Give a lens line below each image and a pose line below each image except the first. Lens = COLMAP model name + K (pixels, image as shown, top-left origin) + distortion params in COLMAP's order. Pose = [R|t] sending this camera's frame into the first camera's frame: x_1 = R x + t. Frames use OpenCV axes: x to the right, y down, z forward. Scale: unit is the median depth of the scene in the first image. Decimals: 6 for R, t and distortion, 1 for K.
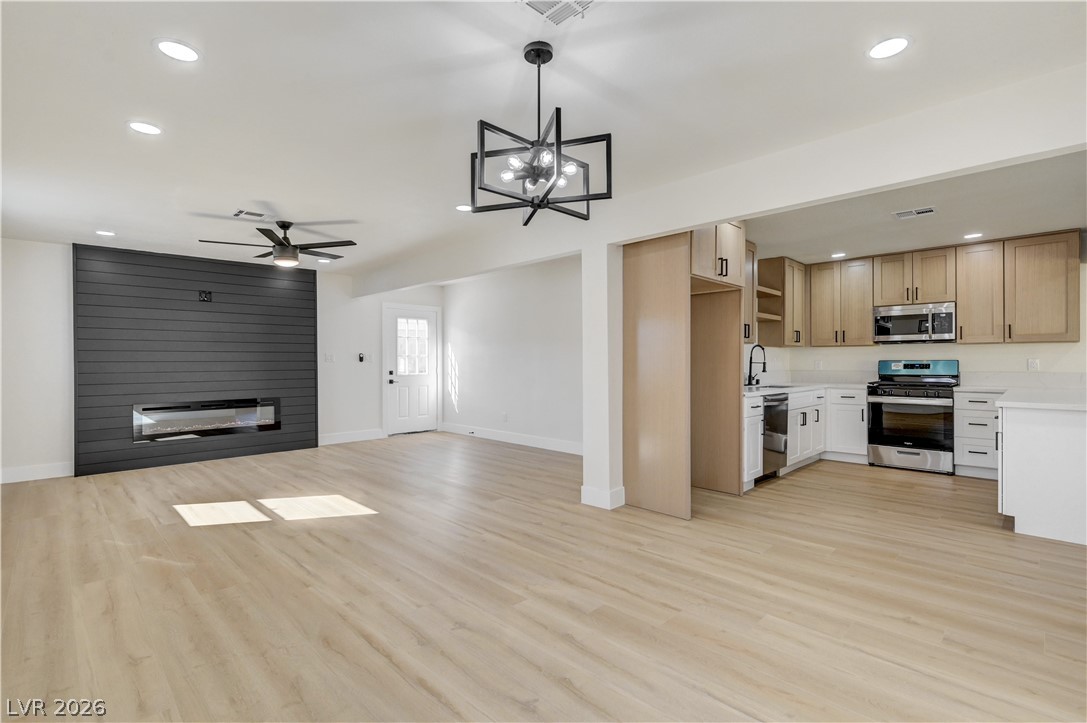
lens RADIAL K [[495.4, 0, 544.8], [0, 495.4, 362.3], [0, 0, 1]] dist [-0.000560, 0.000166]
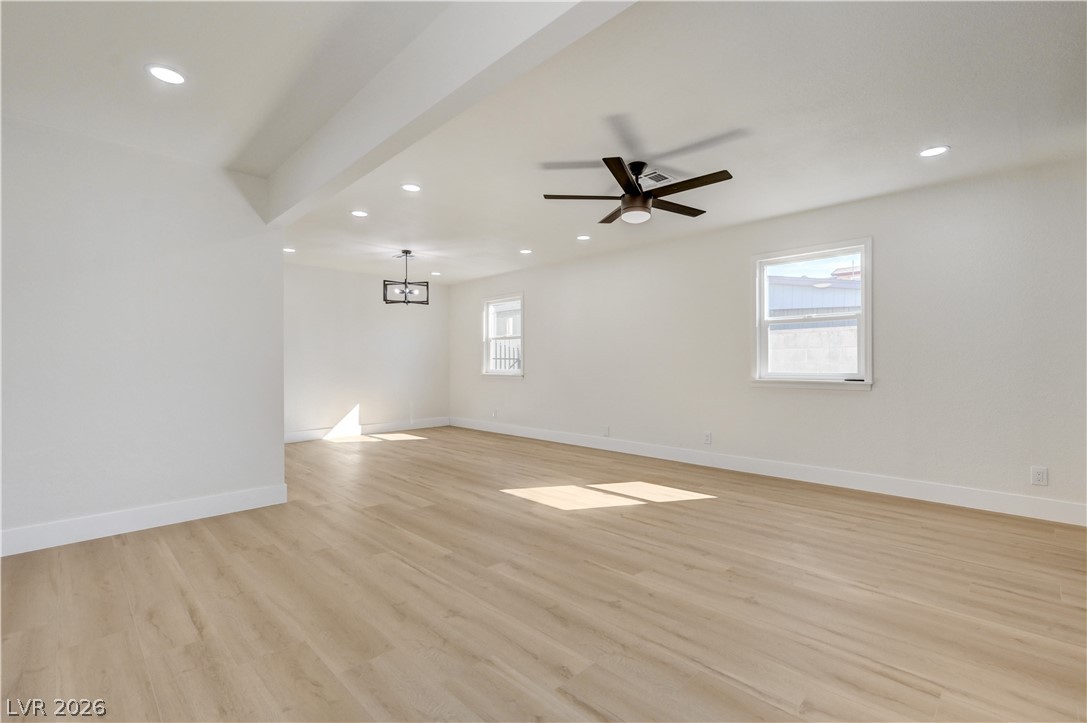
lens RADIAL K [[495.4, 0, 544.8], [0, 495.4, 362.3], [0, 0, 1]] dist [-0.000560, 0.000166]
pose [[-0.999955, 0.006375, 0.007008, -0.327357], [0.006376, 0.999980, 0.000202, 0.019607], [-0.007007, 0.000247, -0.999975, 1.505705]]
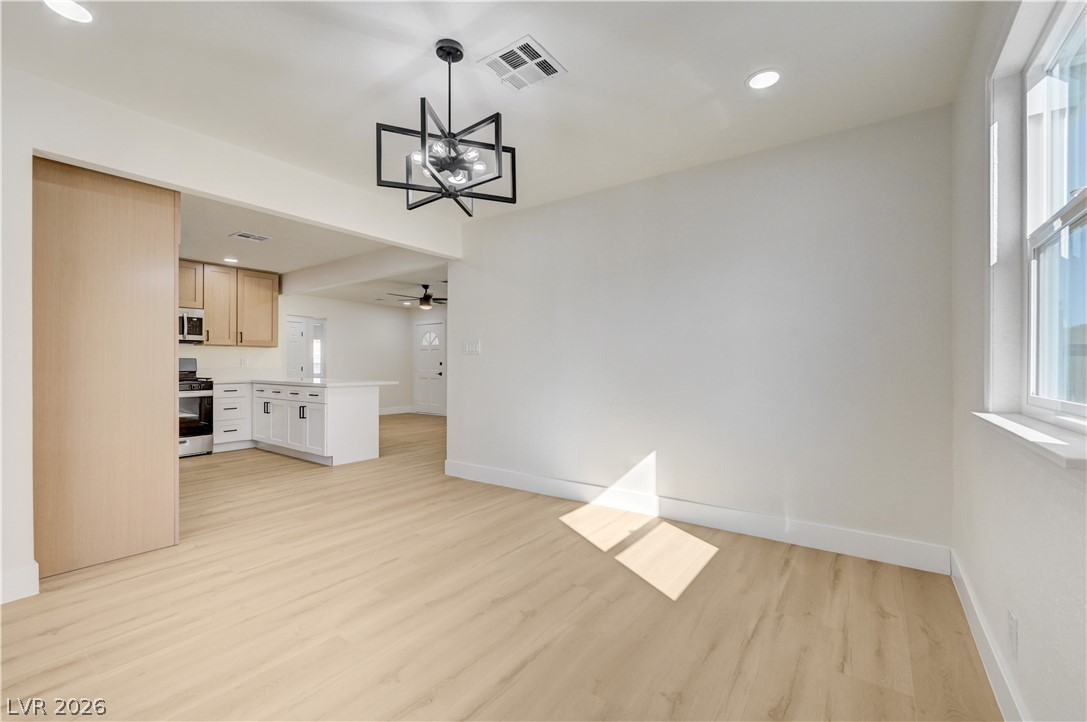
lens RADIAL K [[455.2, 0, 541.8], [0, 455.2, 365.6], [0, 0, 1]] dist [-0.001404, -0.000182]
pose [[-0.152223, 0.004545, 0.988336, -0.370441], [0.004324, 0.999983, -0.003933, 0.020593], [-0.988337, 0.003674, -0.152240, 0.356246]]
